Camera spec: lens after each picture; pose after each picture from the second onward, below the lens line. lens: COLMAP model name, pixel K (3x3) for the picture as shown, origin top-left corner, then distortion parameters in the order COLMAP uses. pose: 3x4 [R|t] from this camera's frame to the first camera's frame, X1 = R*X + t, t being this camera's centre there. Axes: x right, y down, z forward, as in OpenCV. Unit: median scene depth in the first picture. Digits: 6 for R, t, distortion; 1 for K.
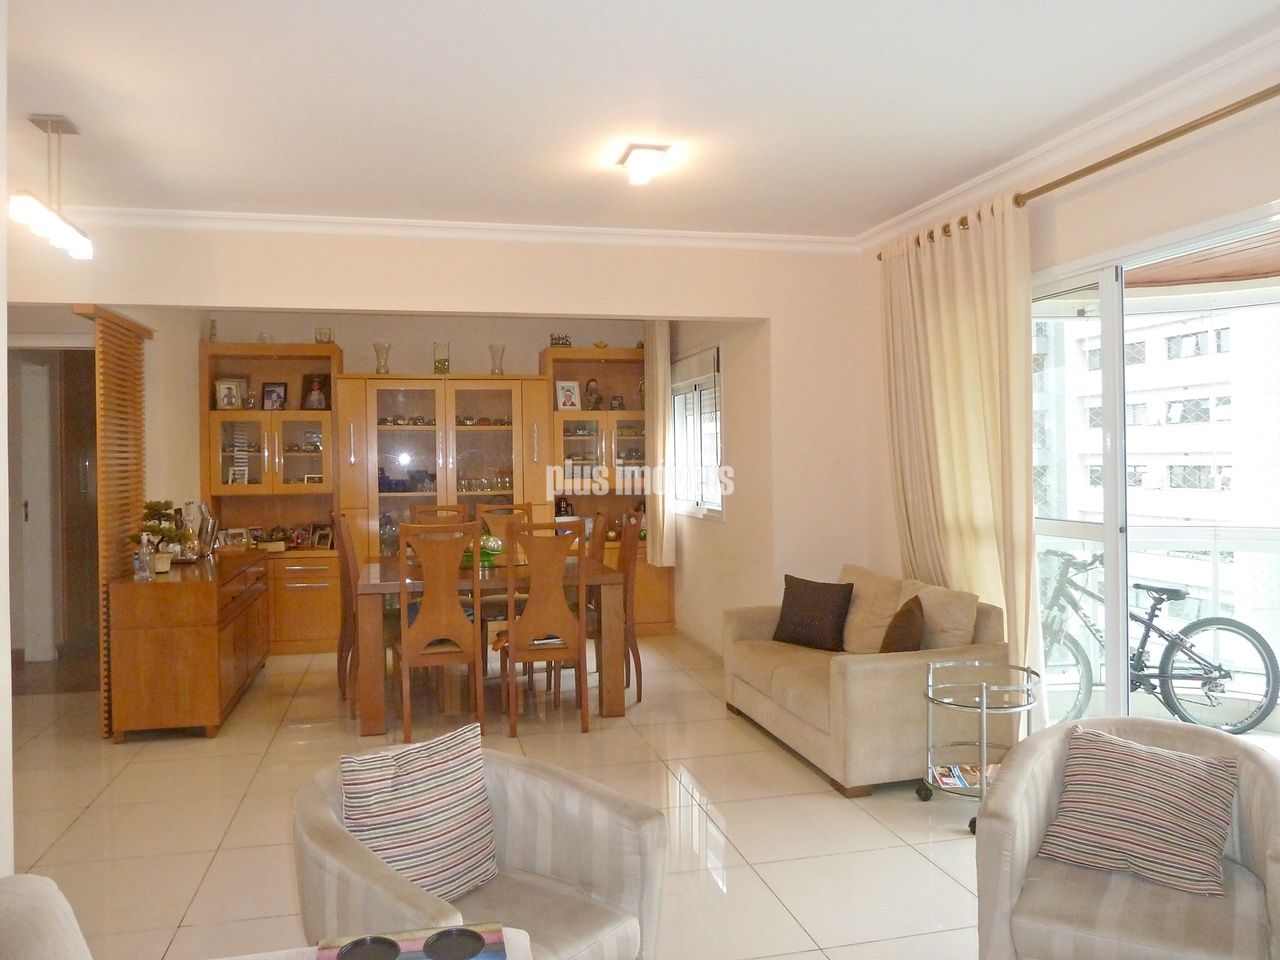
lens RADIAL K [[963.0, 0, 640.0], [0, 963.0, 480.0], [0, 0, 1]] dist [-0.043179, 0.000557]
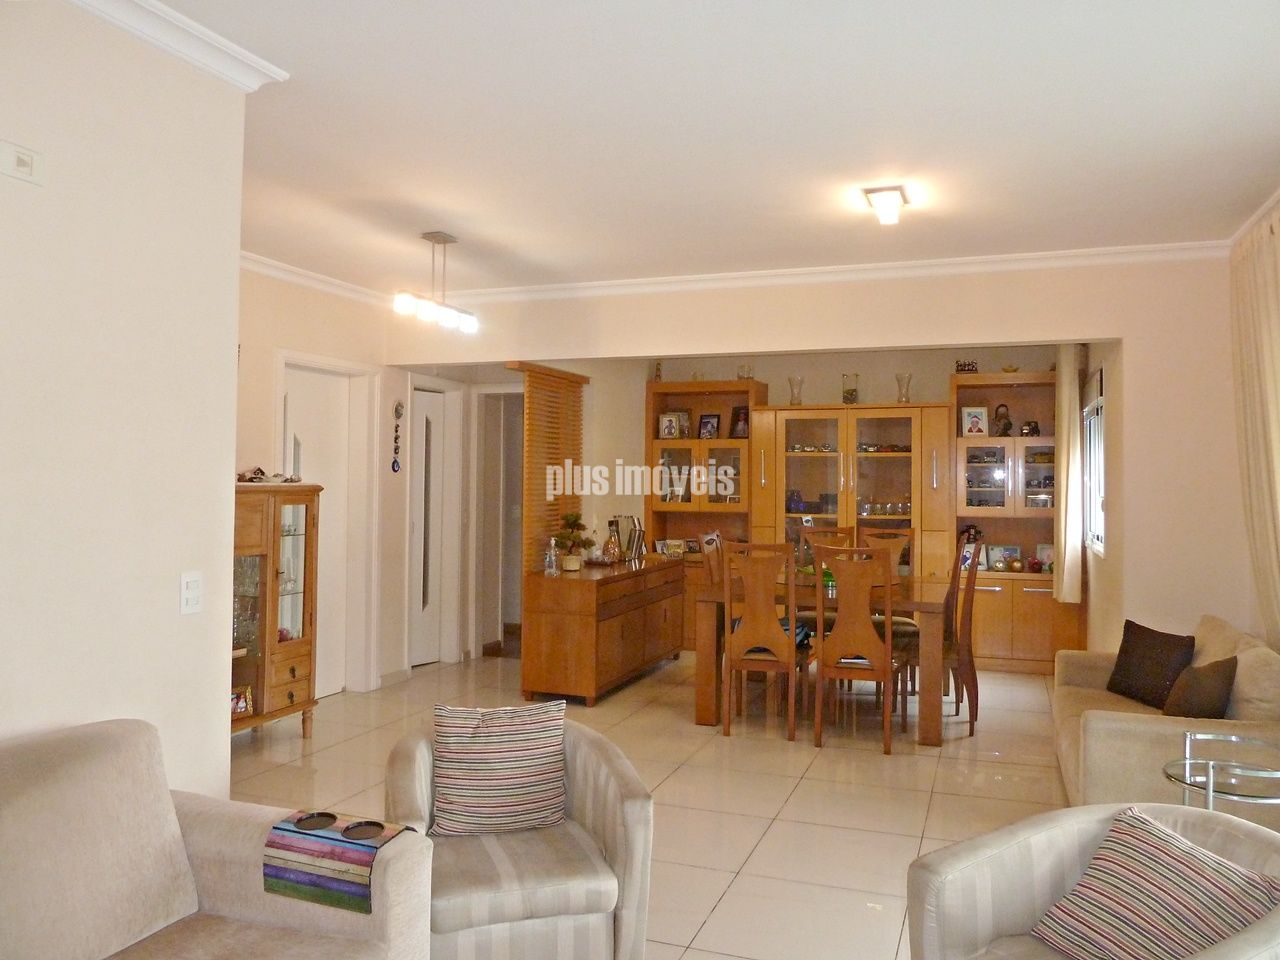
lens RADIAL K [[945.0, 0, 640.0], [0, 945.0, 480.0], [0, 0, 1]] dist [-0.031891, 0.001760]
pose [[0.830679, 0.016421, -0.556509, 0.192962], [-0.028214, 0.999522, -0.012621, -0.006680], [0.556036, 0.026185, 0.830746, 0.009191]]
